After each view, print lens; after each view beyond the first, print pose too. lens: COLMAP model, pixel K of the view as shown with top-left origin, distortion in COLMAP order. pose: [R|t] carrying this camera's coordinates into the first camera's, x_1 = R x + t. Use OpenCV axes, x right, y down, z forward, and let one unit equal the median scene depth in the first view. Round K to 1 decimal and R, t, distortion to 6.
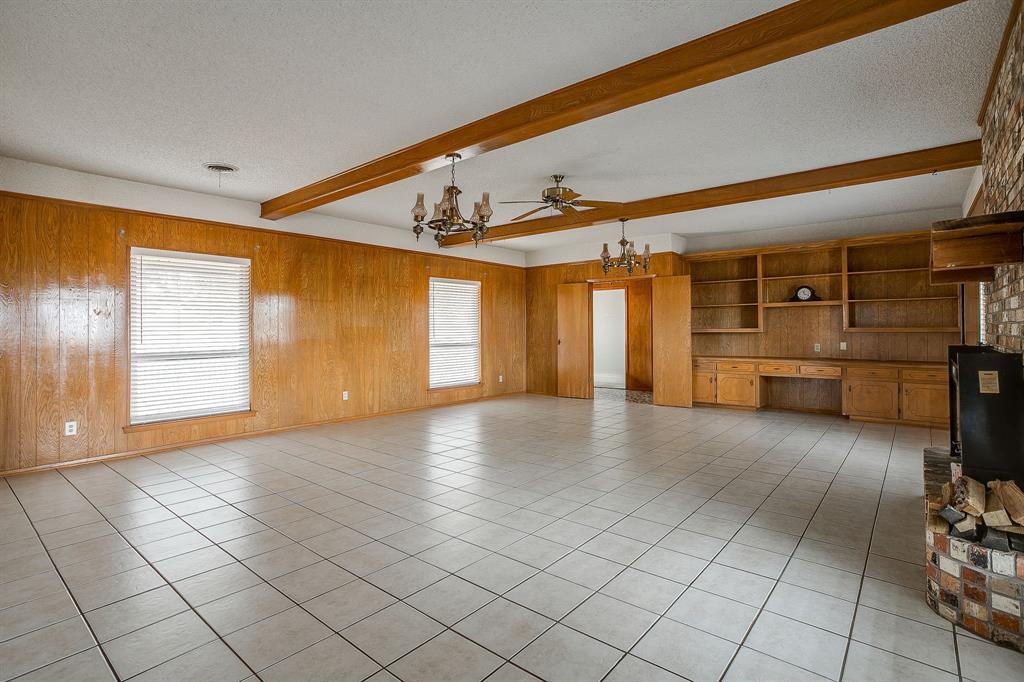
lens RADIAL K [[515.1, 0, 514.2], [0, 515.1, 322.5], [0, 0, 1]] dist [-0.001941, 0.000302]
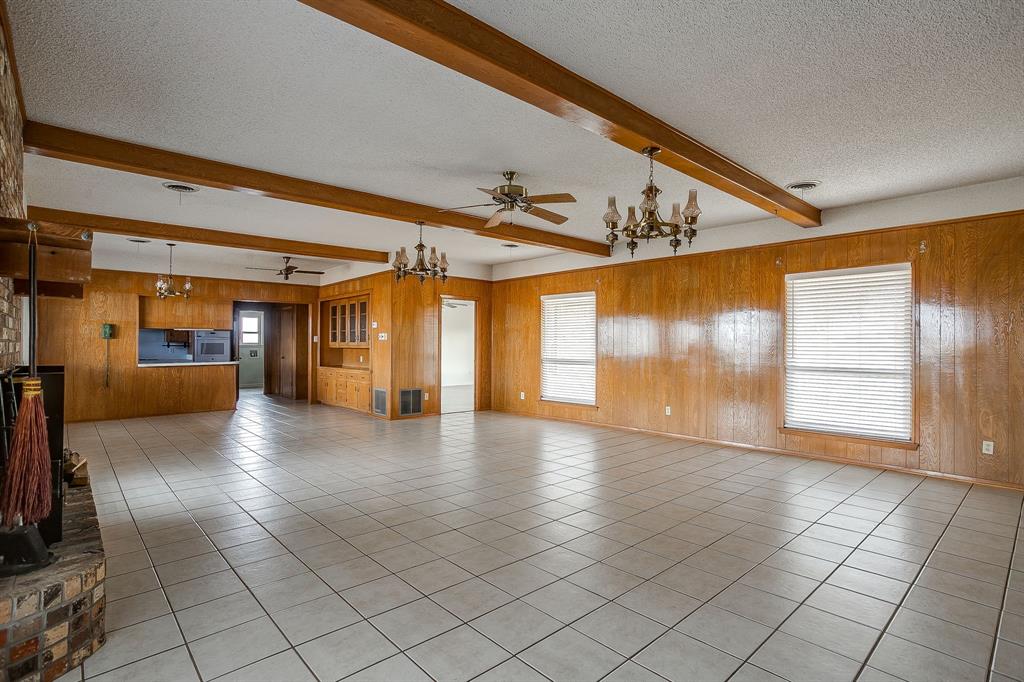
lens RADIAL K [[499.6, 0, 512.0], [0, 499.6, 341.0], [0, 0, 1]] dist [-0.040501, 0.030629]
pose [[-0.126615, -0.003539, -0.991946, 0.614208], [0.006671, 0.999968, -0.004419, 0.006862], [0.991929, -0.007177, -0.126588, 0.745438]]
